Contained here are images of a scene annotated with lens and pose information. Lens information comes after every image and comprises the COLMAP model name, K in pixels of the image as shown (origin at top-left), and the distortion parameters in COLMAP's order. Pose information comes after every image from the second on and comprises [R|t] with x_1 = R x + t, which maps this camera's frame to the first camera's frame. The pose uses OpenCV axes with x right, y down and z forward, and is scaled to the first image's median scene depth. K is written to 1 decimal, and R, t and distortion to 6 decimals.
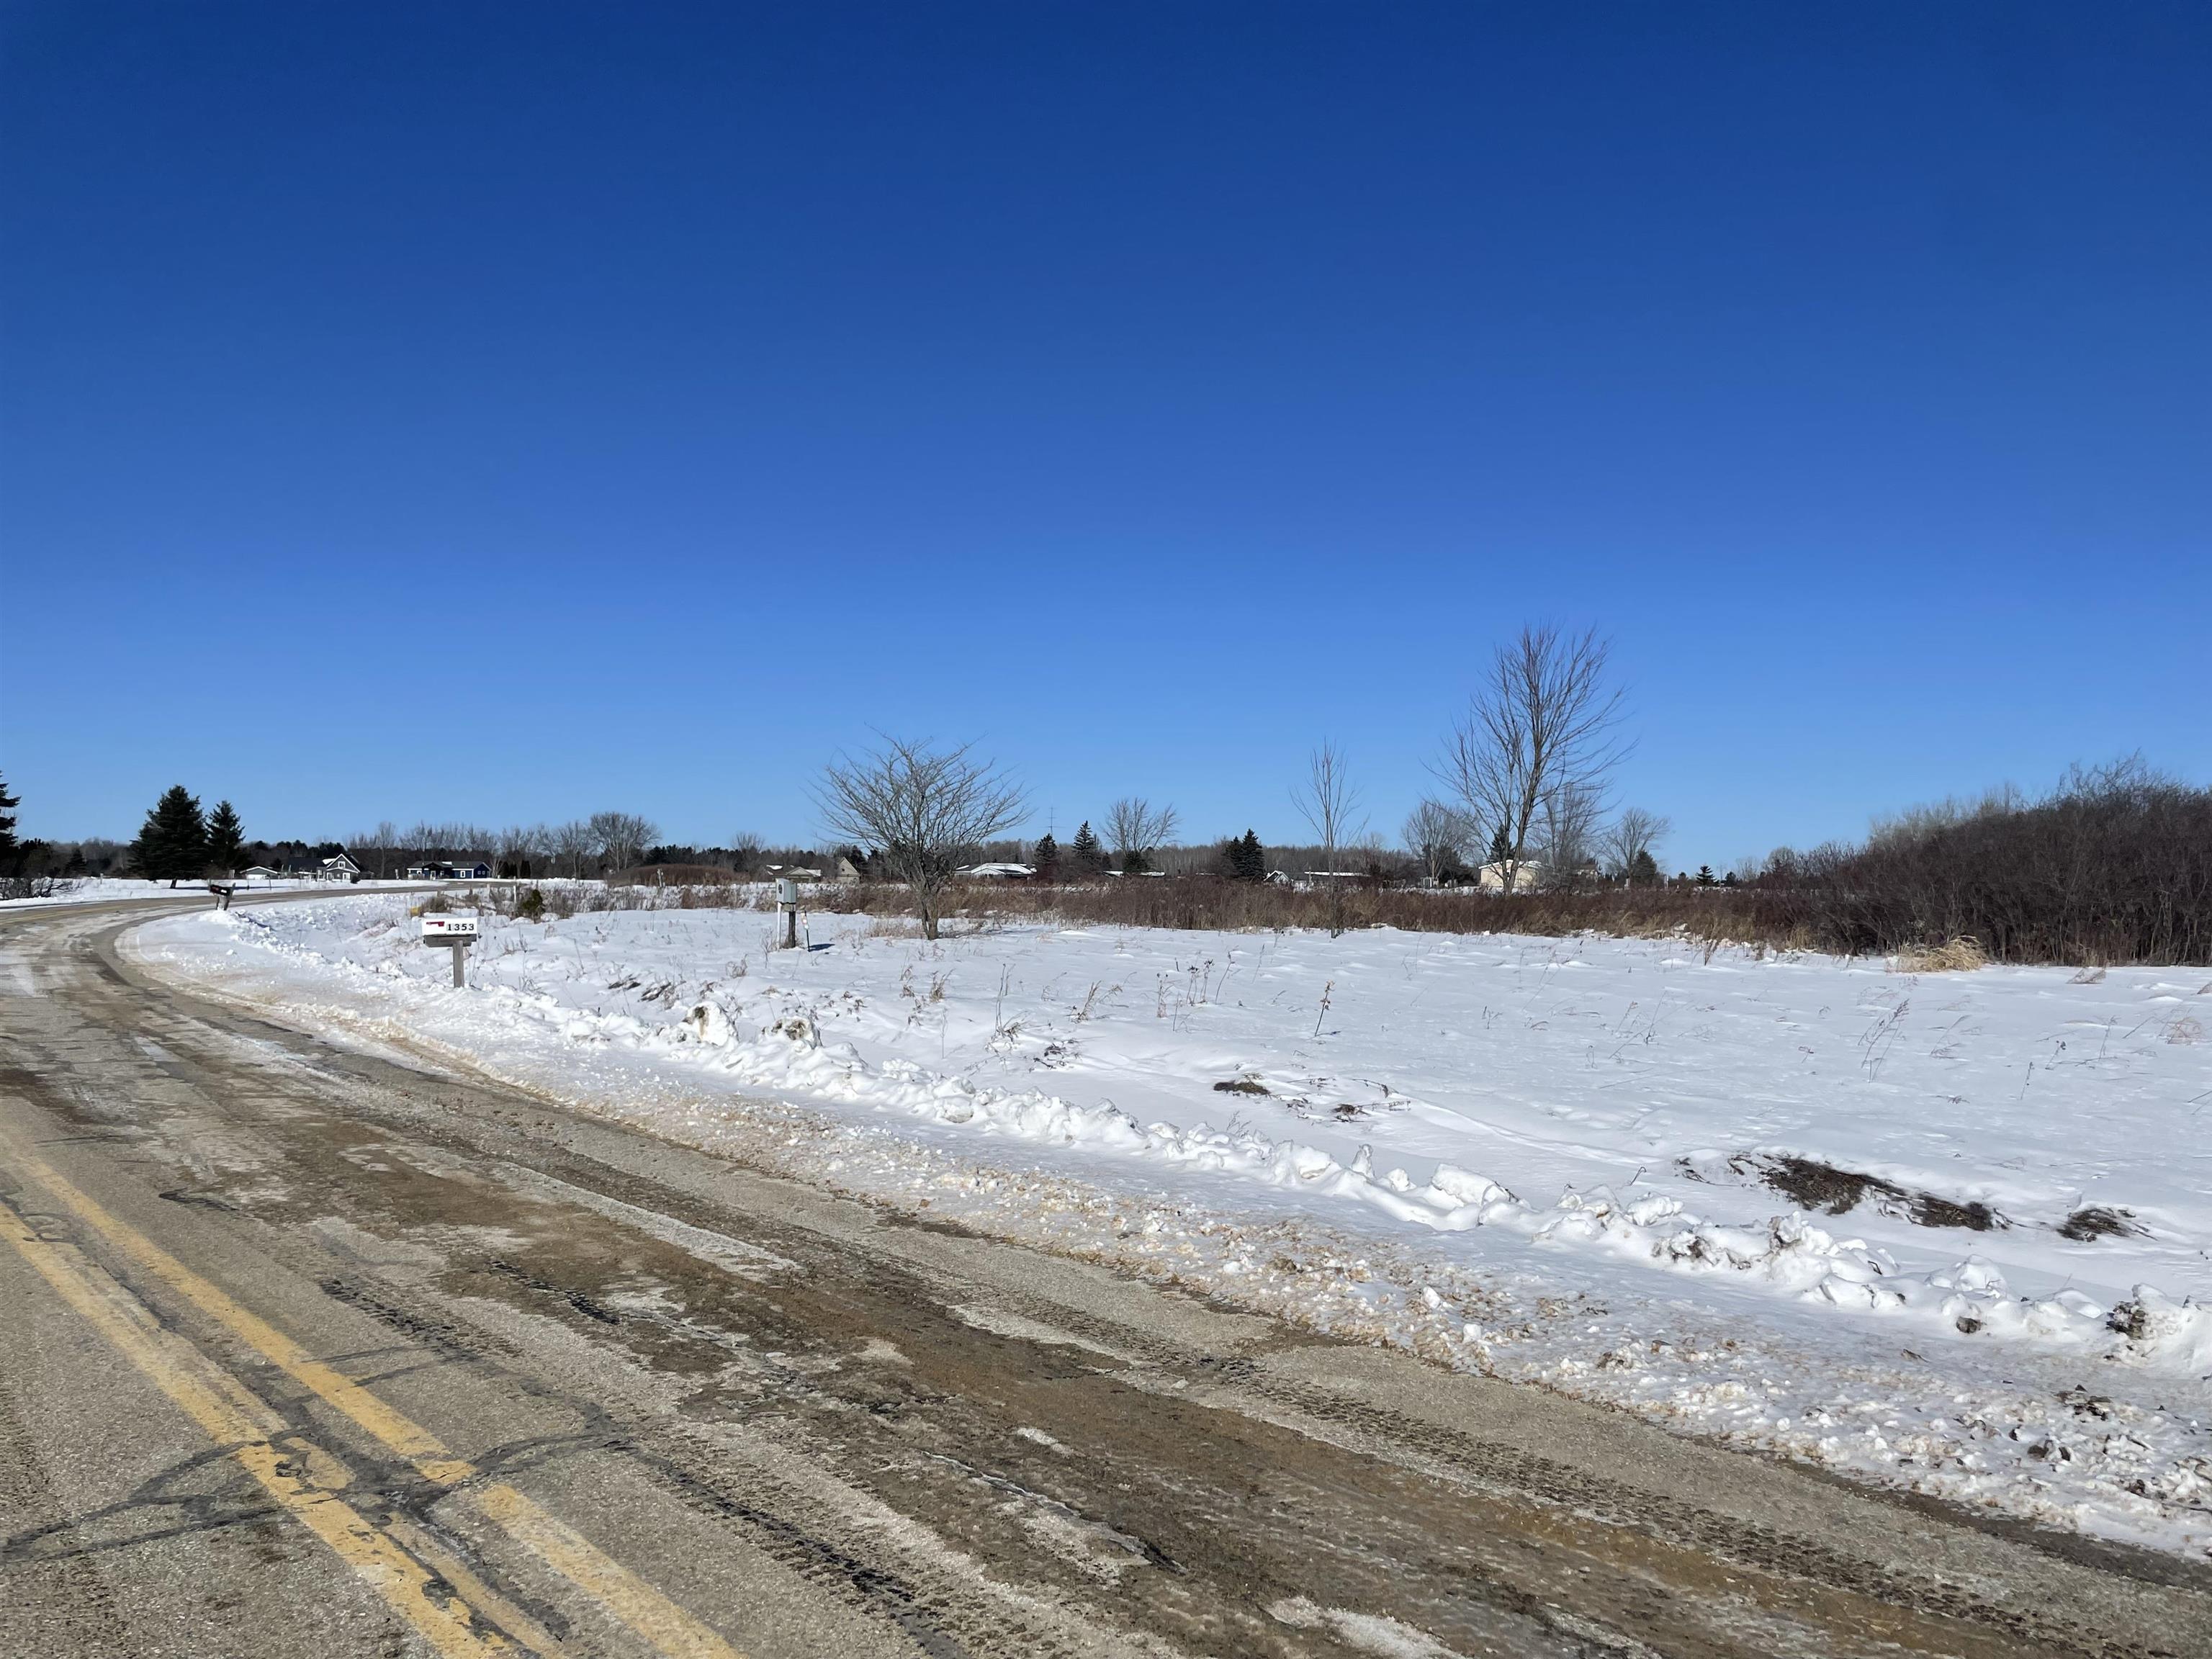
lens RADIAL K [[1663.1, 0, 1093.1], [0, 1663.1, 824.2], [0, 0, 1]] dist [0.090893, -0.115166]
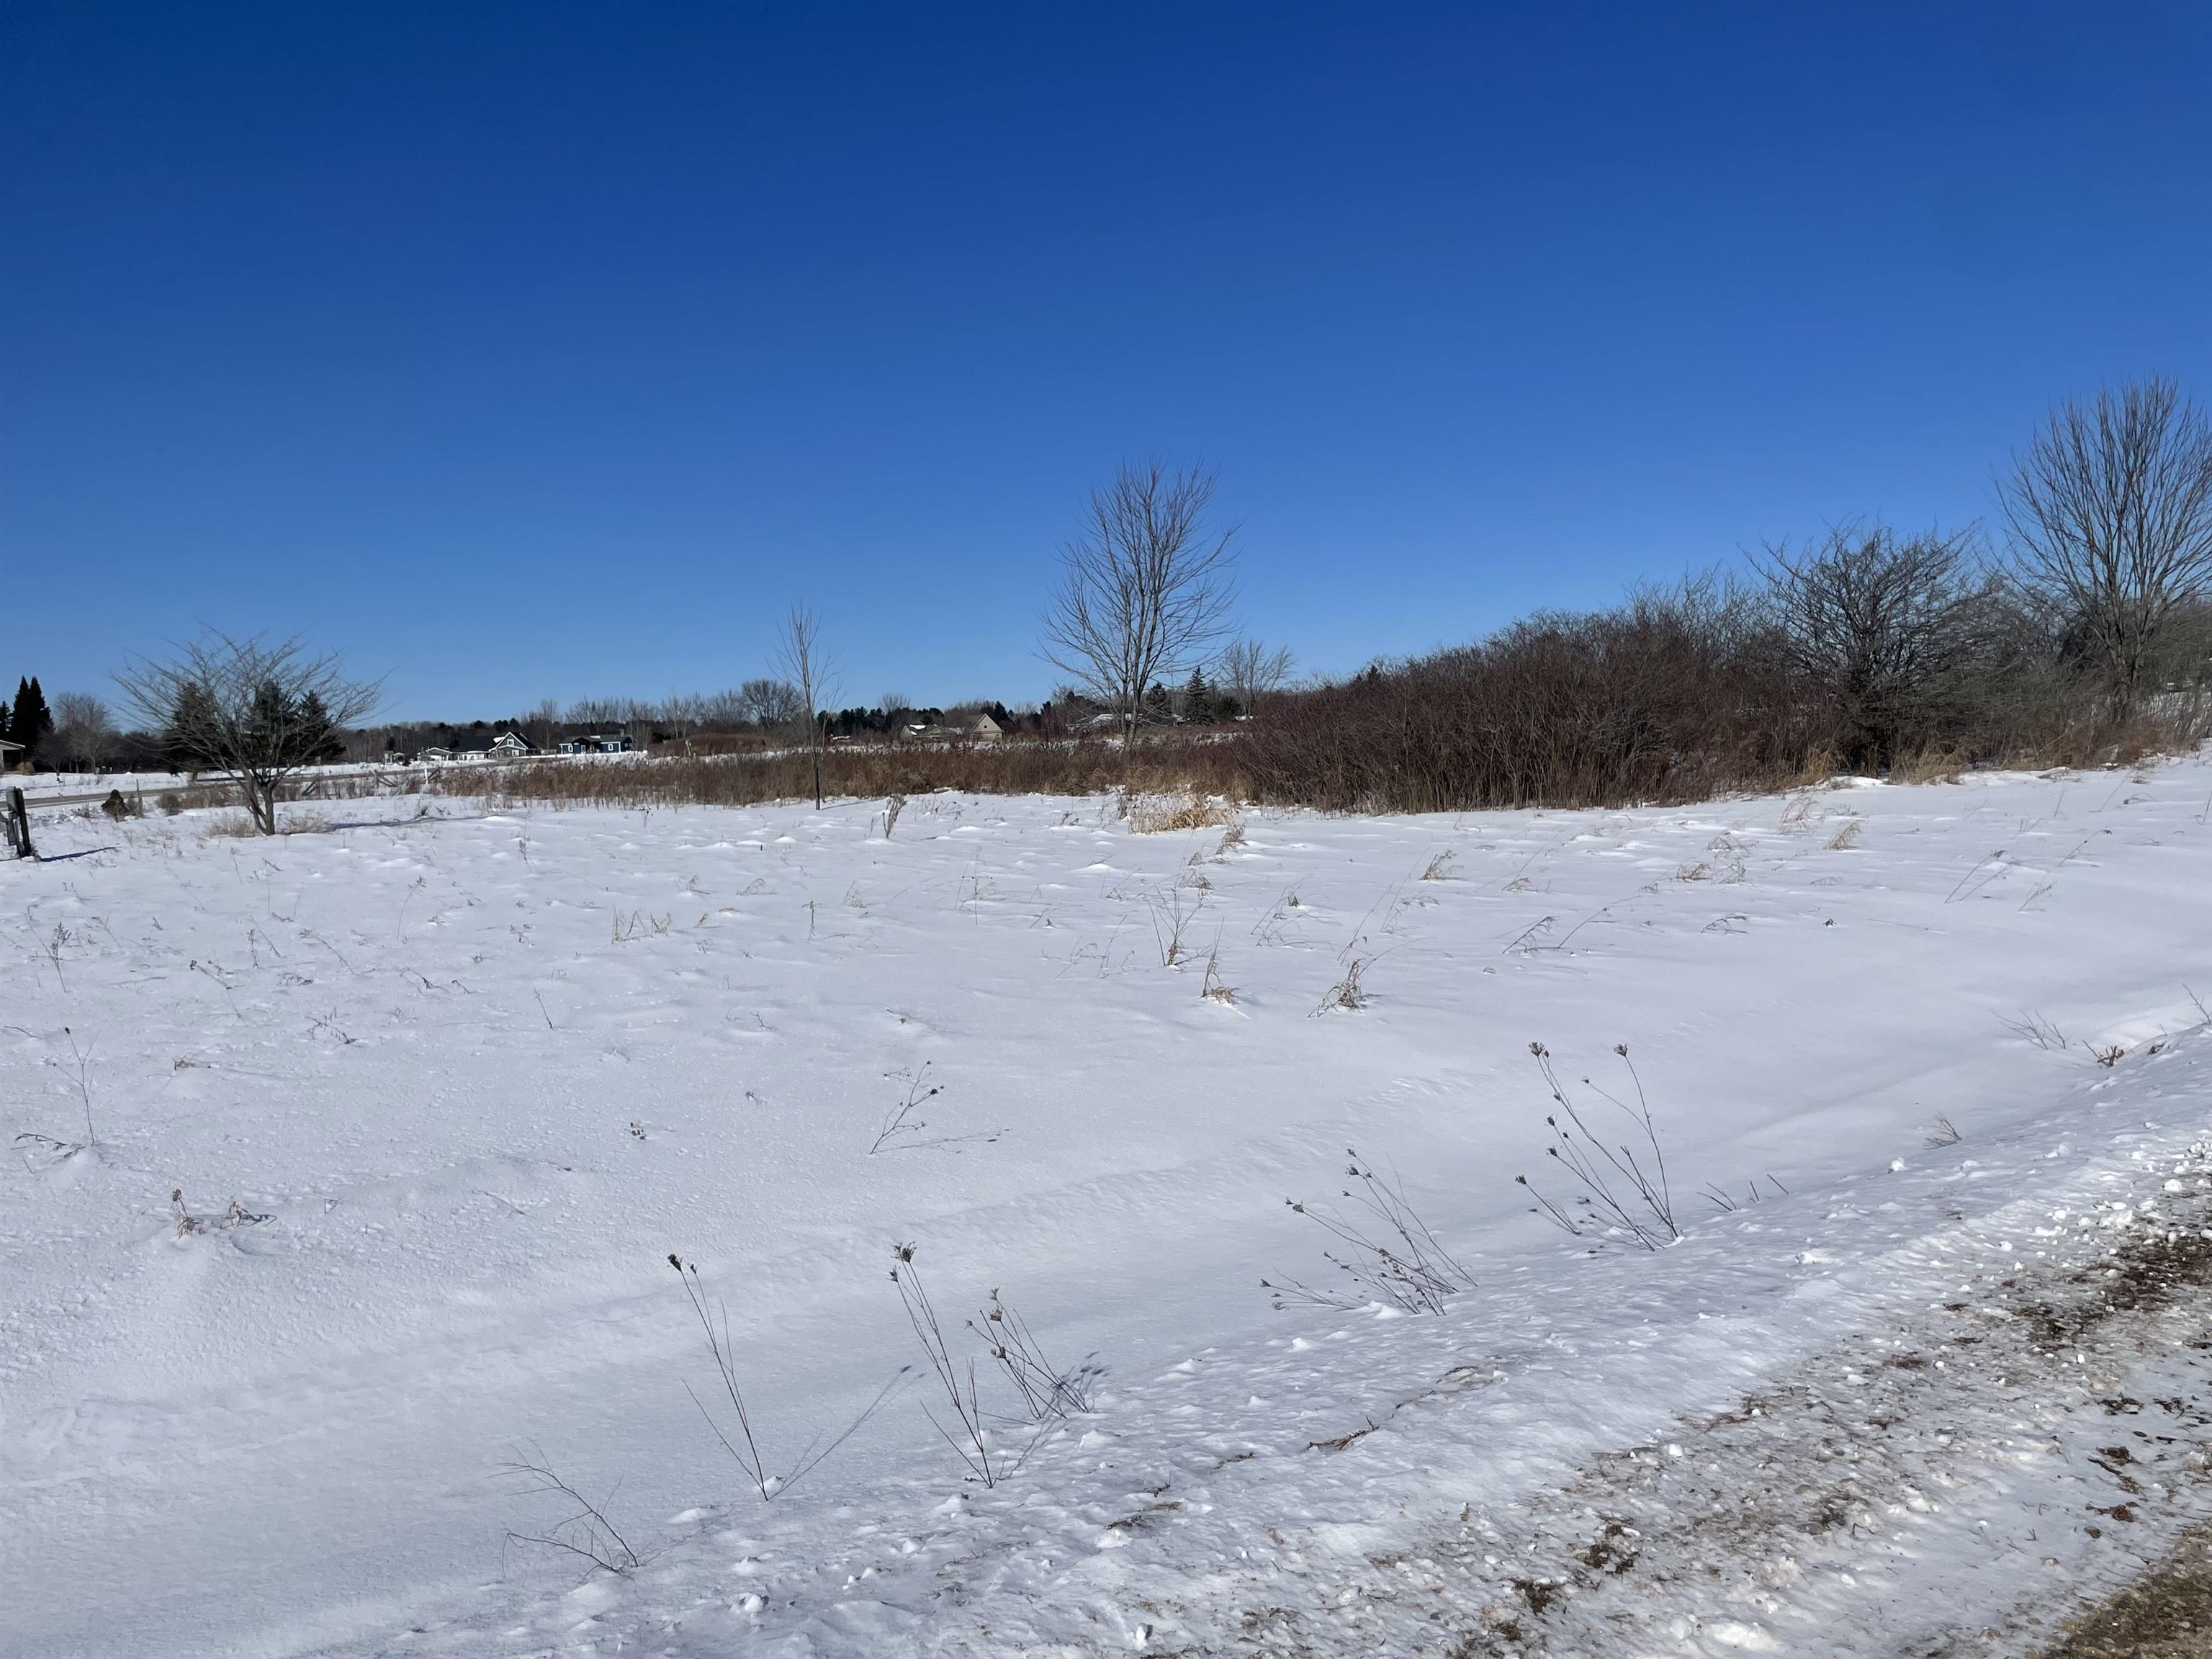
lens RADIAL K [[1663.1, 0, 1123.6], [0, 1663.1, 838.1], [0, 0, 1]] dist [0.090893, -0.115166]
pose [[0.993752, -0.040182, -0.104126, 1.268764], [0.050515, 0.993846, 0.098584, -0.008414], [0.099524, -0.103228, 0.989666, 0.123552]]
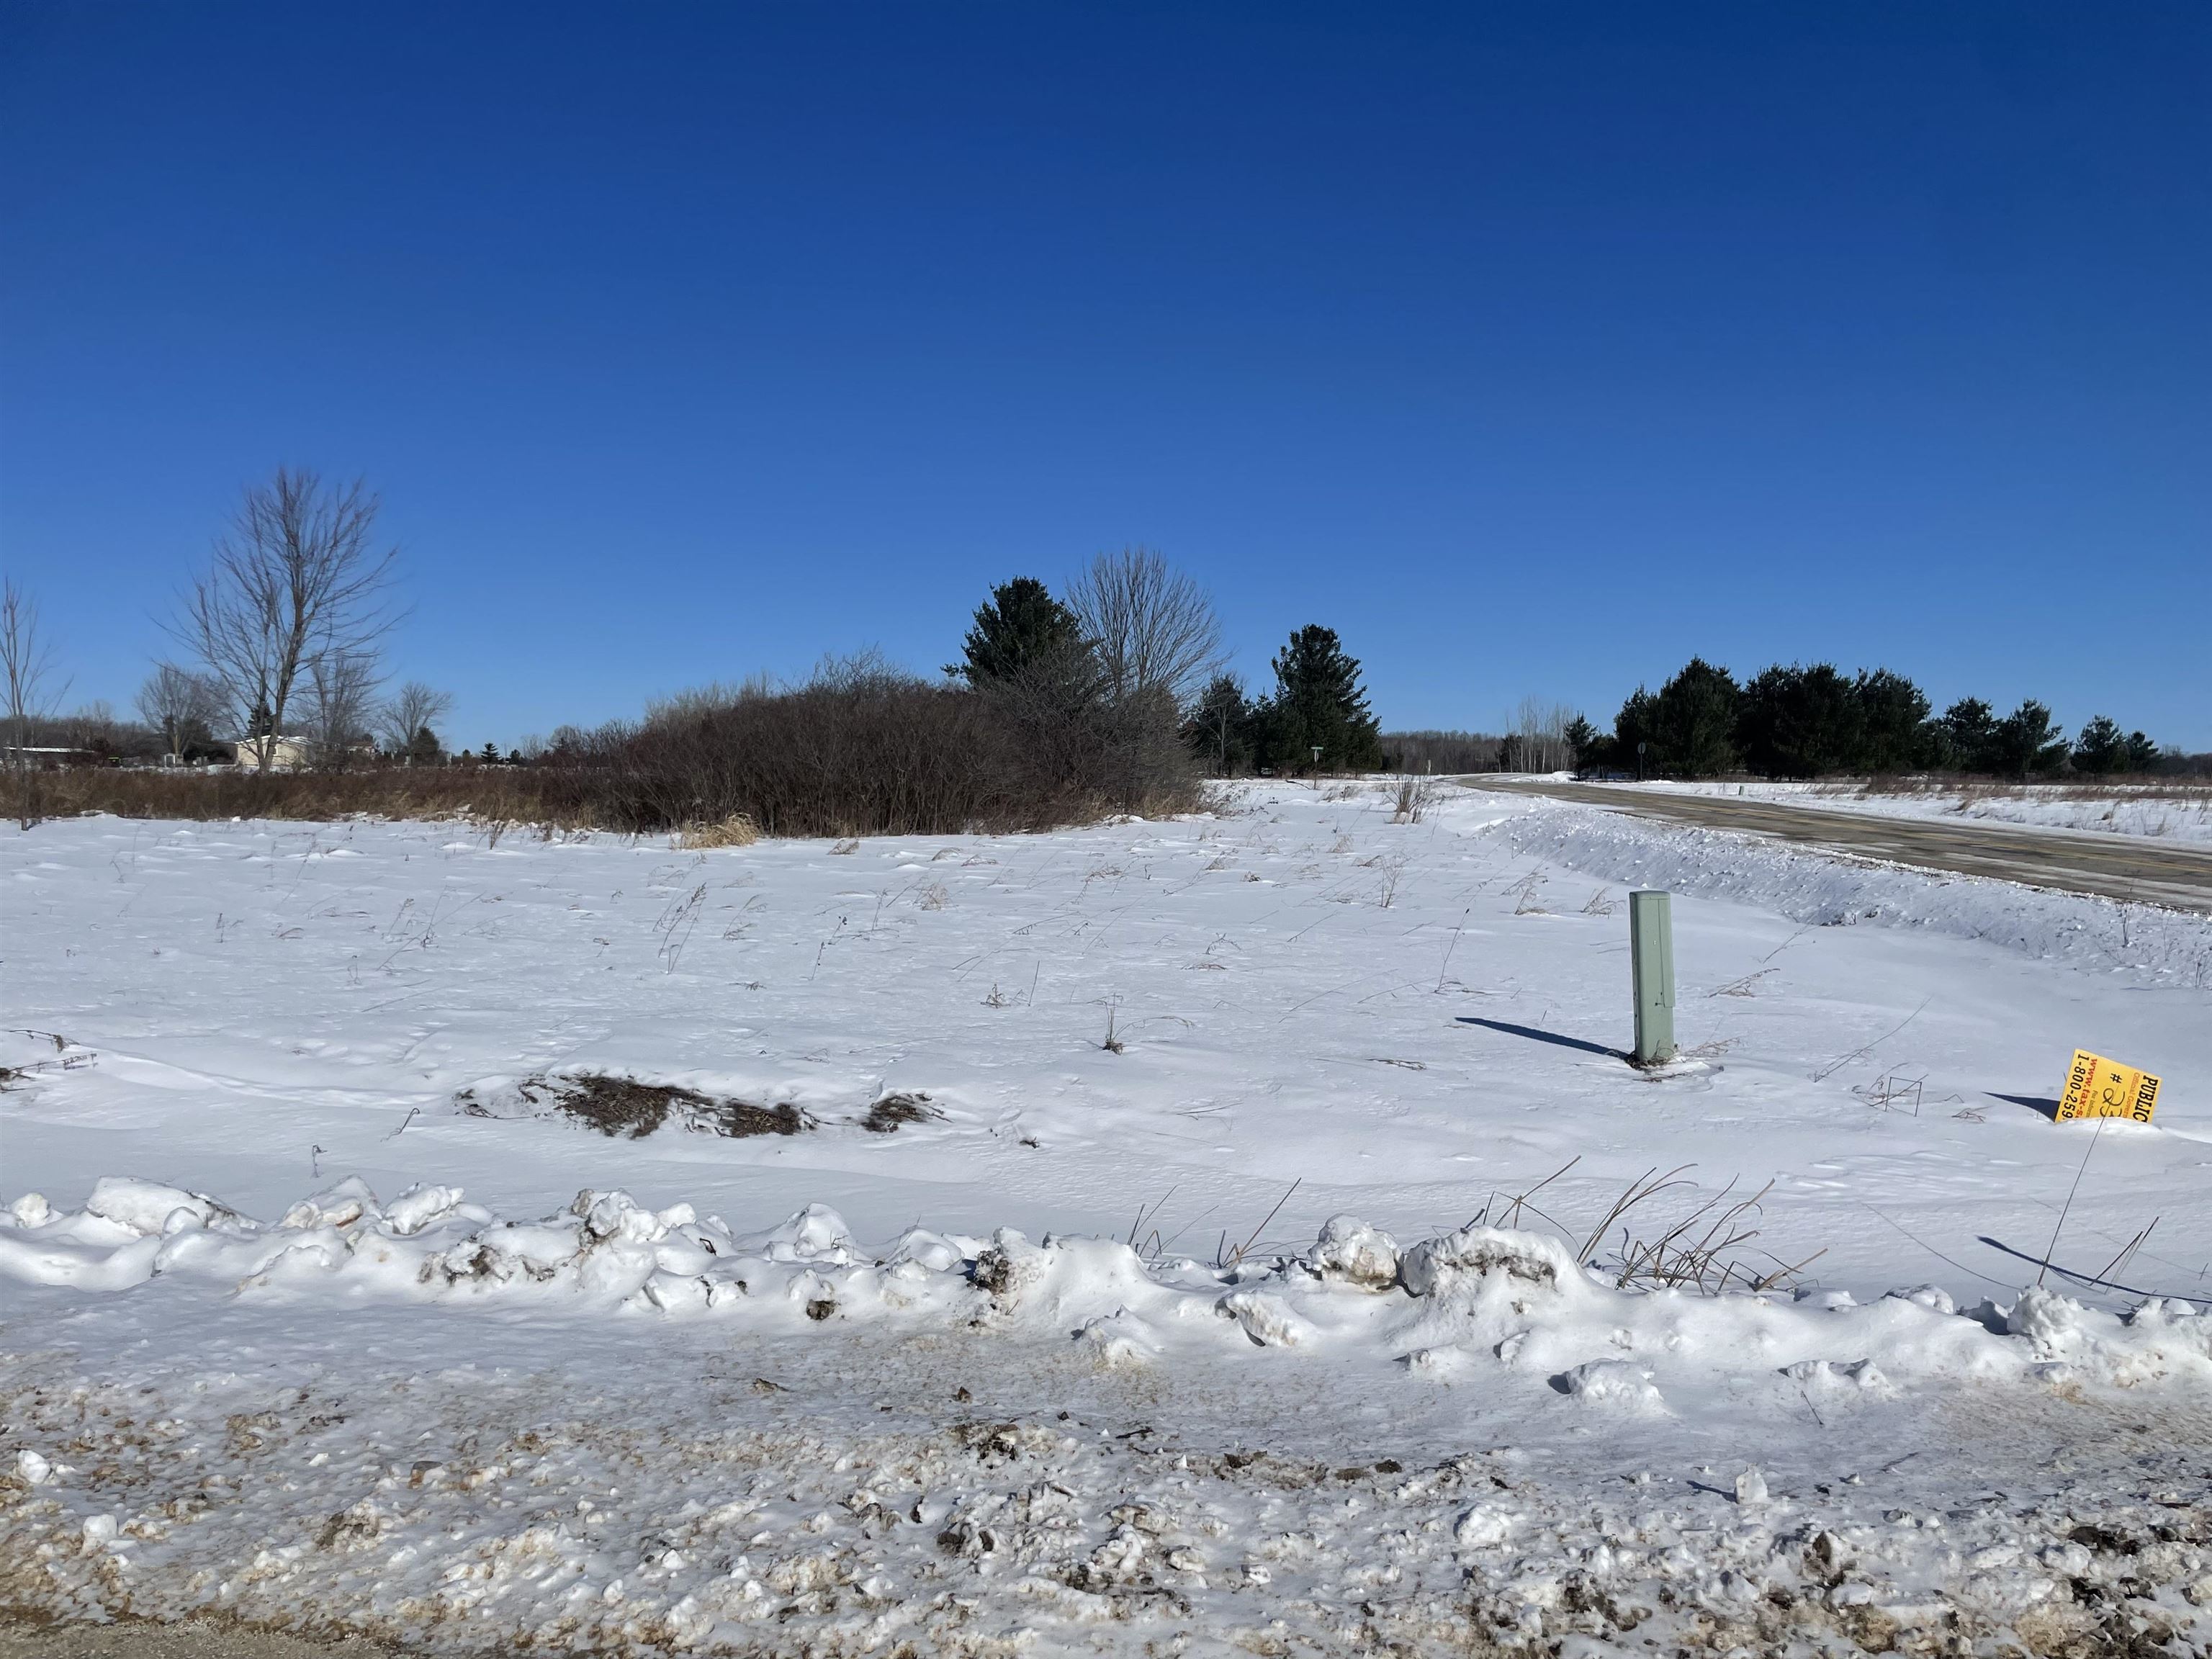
lens RADIAL K [[1663.1, 0, 1125.6], [0, 1663.1, 838.9], [0, 0, 1]] dist [0.090893, -0.115166]
pose [[0.758165, -0.029356, 0.651402, 0.048076], [-0.023670, 0.997089, 0.072484, 0.004354], [-0.651633, -0.070373, 0.755263, 0.135367]]
